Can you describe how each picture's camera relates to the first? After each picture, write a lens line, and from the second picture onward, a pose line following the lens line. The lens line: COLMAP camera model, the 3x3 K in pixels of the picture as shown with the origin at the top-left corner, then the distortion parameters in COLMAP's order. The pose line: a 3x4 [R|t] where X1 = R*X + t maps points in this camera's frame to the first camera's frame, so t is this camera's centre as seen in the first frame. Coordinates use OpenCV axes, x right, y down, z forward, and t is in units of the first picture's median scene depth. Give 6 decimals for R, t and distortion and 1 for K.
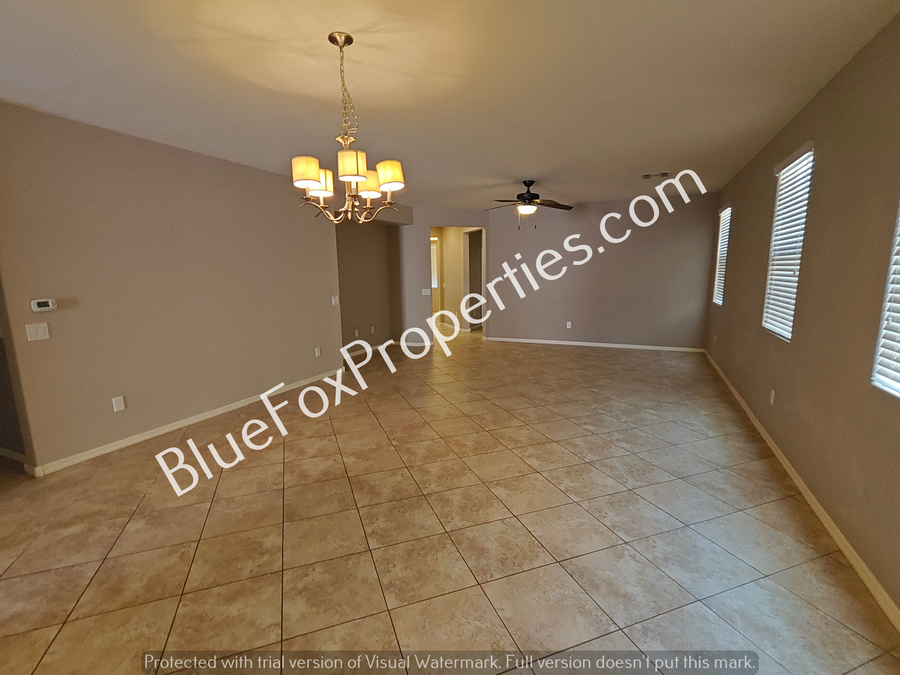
lens RADIAL K [[431.3, 0, 443.5], [0, 431.3, 341.7], [0, 0, 1]] dist [0.012255, 0.000661]
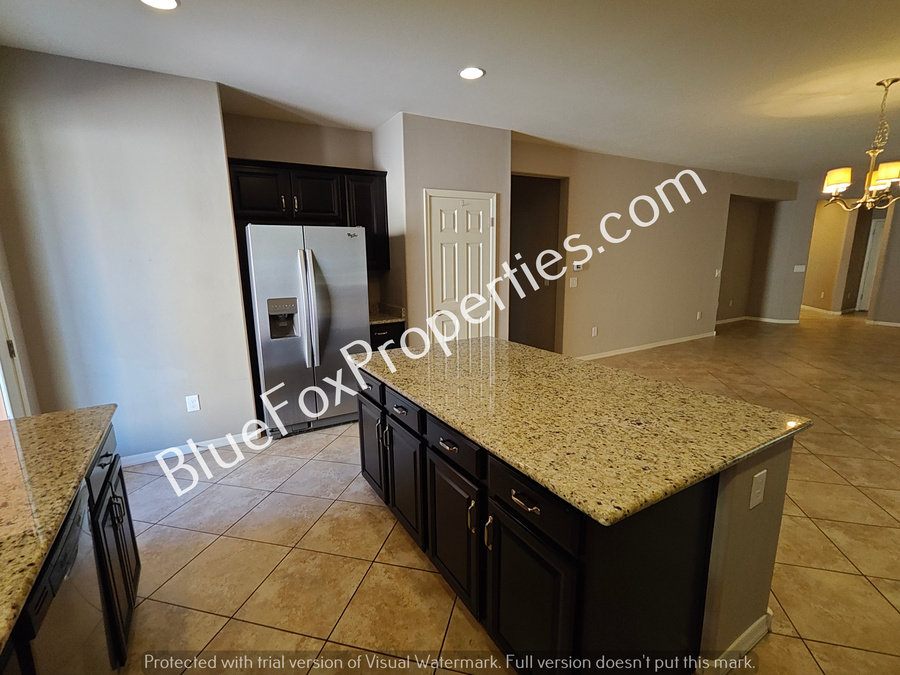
lens RADIAL K [[431.3, 0, 443.5], [0, 431.3, 341.7], [0, 0, 1]] dist [0.012255, 0.000661]
pose [[0.827254, 0.117049, -0.549500, -0.316540], [-0.091031, 0.993058, 0.074487, 0.107624], [0.554405, -0.011598, 0.832166, -0.597286]]
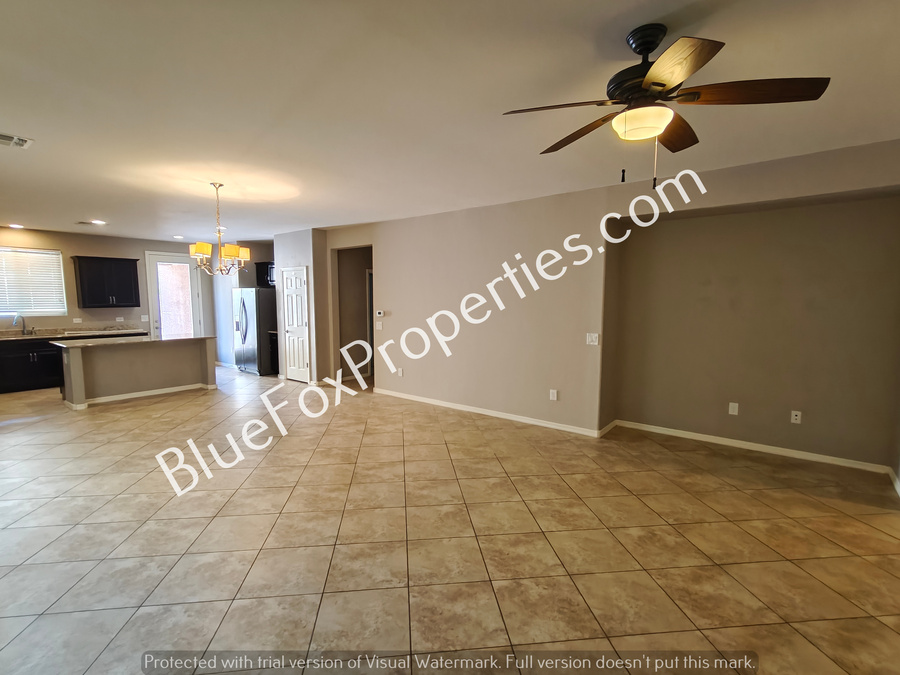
lens RADIAL K [[432.2, 0, 445.4], [0, 432.2, 339.6], [0, 0, 1]] dist [-0.000016, 0.000052]
pose [[-0.238853, 0.108735, -0.964949, 0.854519], [-0.158172, 0.976083, 0.149141, -0.264972], [0.958087, 0.188251, -0.215942, 1.458061]]
